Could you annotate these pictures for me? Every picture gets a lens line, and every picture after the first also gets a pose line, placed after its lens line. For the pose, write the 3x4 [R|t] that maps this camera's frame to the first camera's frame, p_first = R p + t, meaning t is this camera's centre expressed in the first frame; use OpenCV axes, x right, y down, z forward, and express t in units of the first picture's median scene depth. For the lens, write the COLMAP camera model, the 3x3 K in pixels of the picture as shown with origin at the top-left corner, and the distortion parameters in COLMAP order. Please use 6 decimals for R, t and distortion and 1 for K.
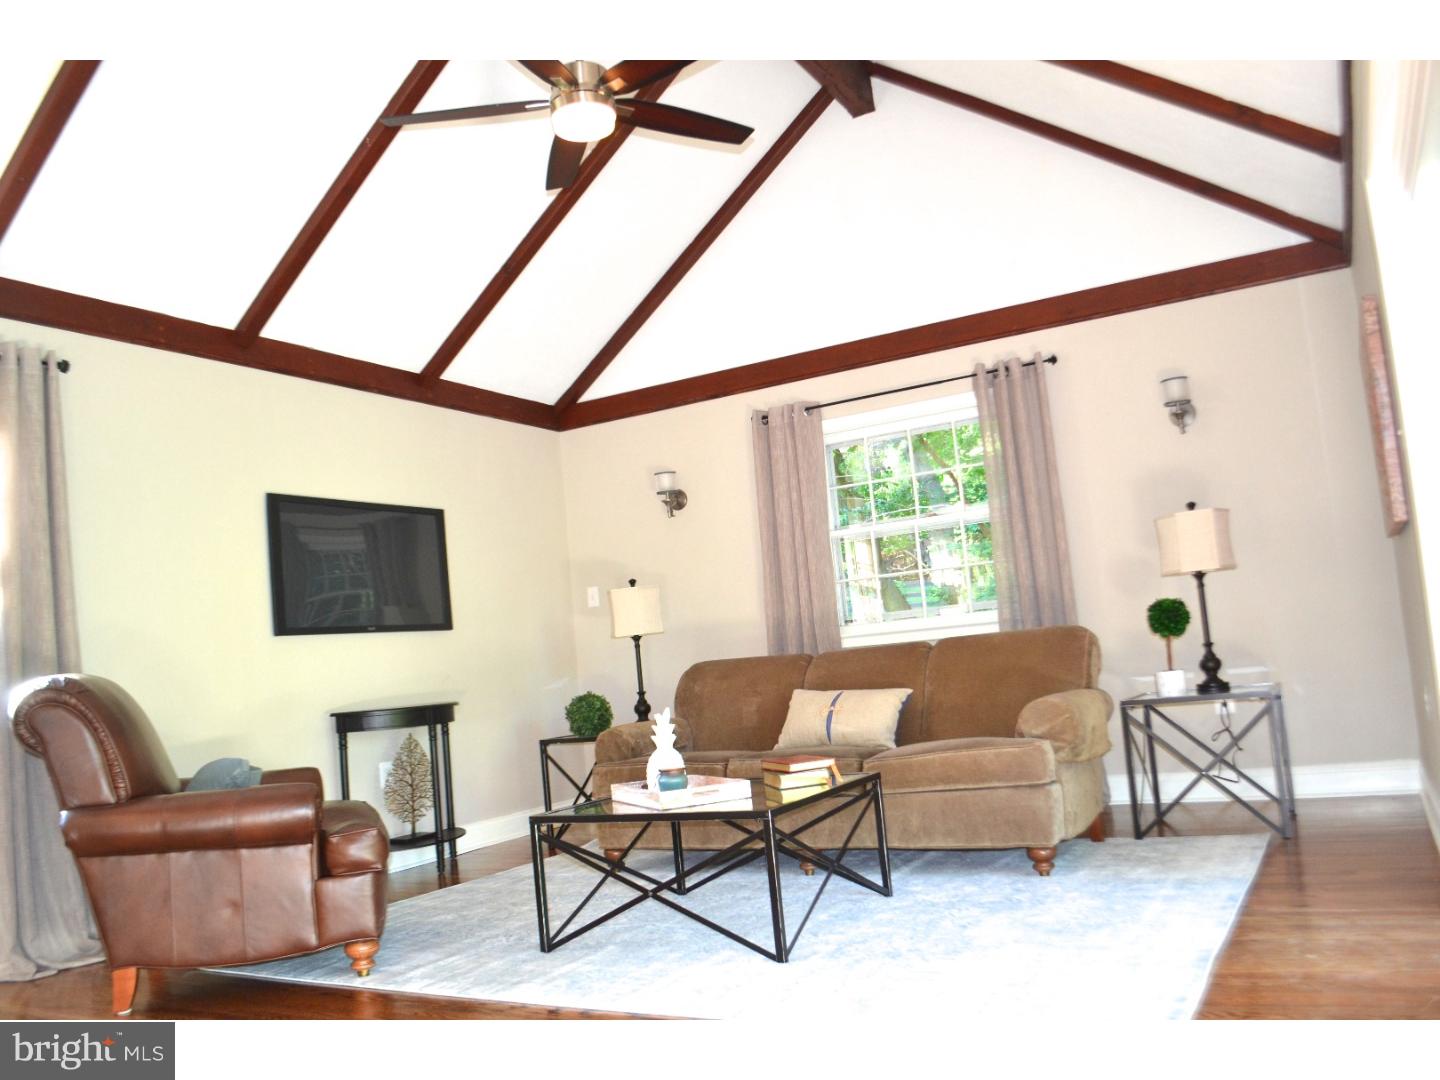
lens RADIAL K [[1165.1, 0, 743.3], [0, 1165.1, 548.5], [0, 0, 1]] dist [-0.075419, 0.016430]
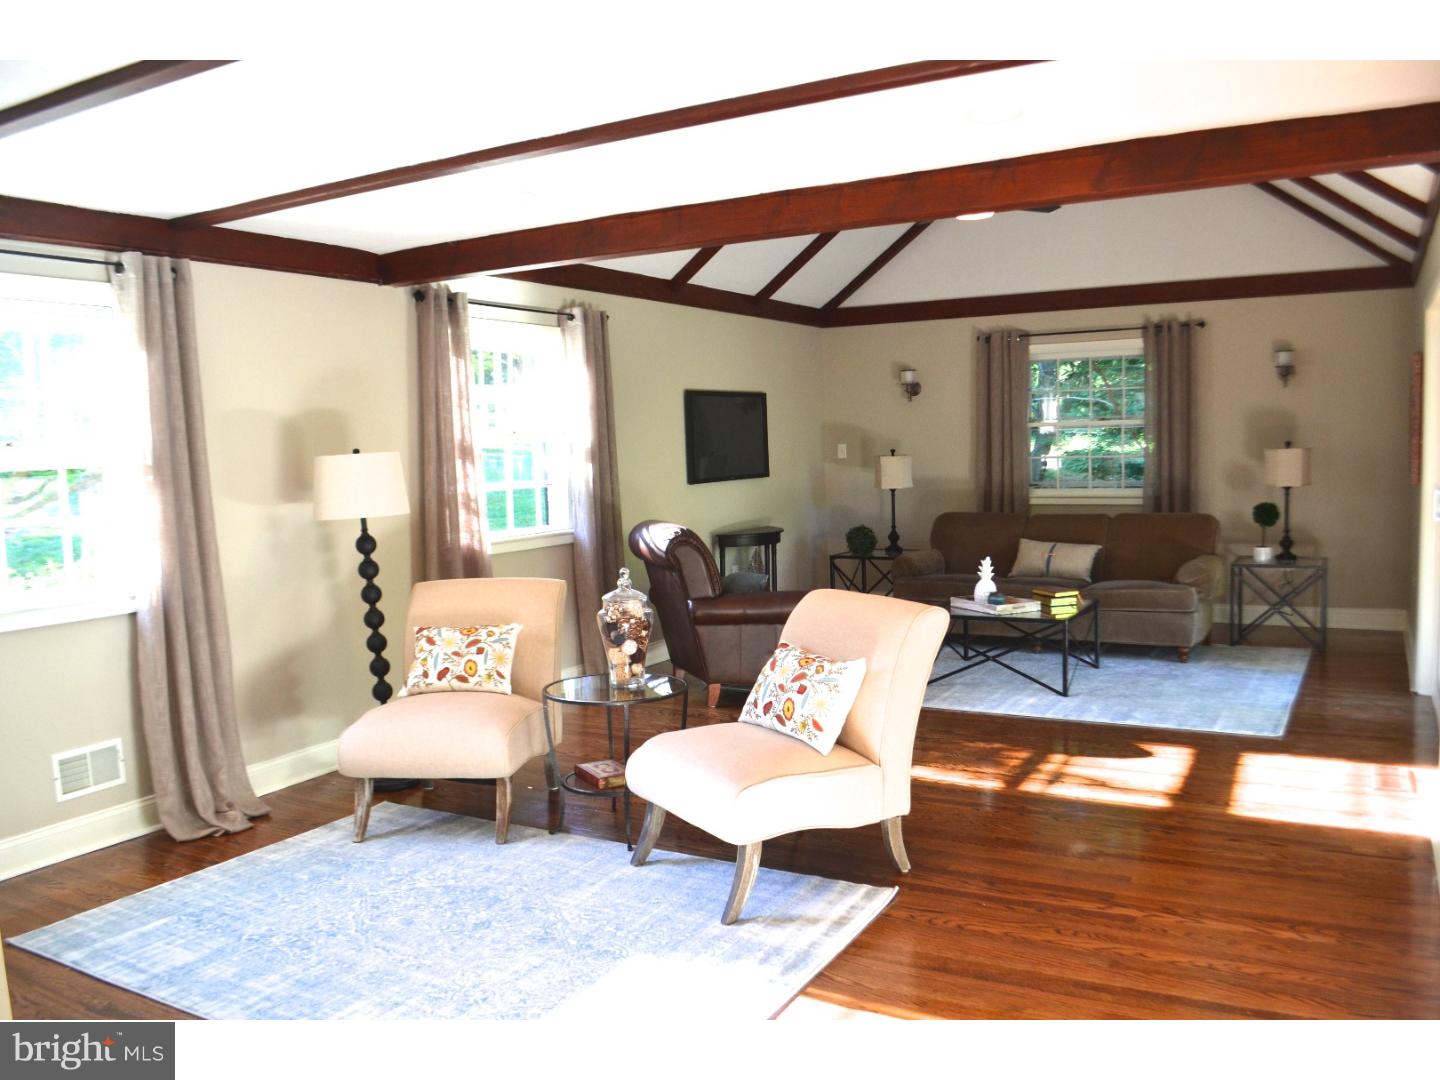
lens RADIAL K [[1165.1, 0, 743.3], [0, 1165.1, 548.5], [0, 0, 1]] dist [-0.075419, 0.016430]
pose [[0.998093, 0.061598, -0.004090, -0.360666], [-0.059682, 0.979746, 0.191142, -0.159801], [0.015781, -0.190533, 0.981554, -0.614965]]
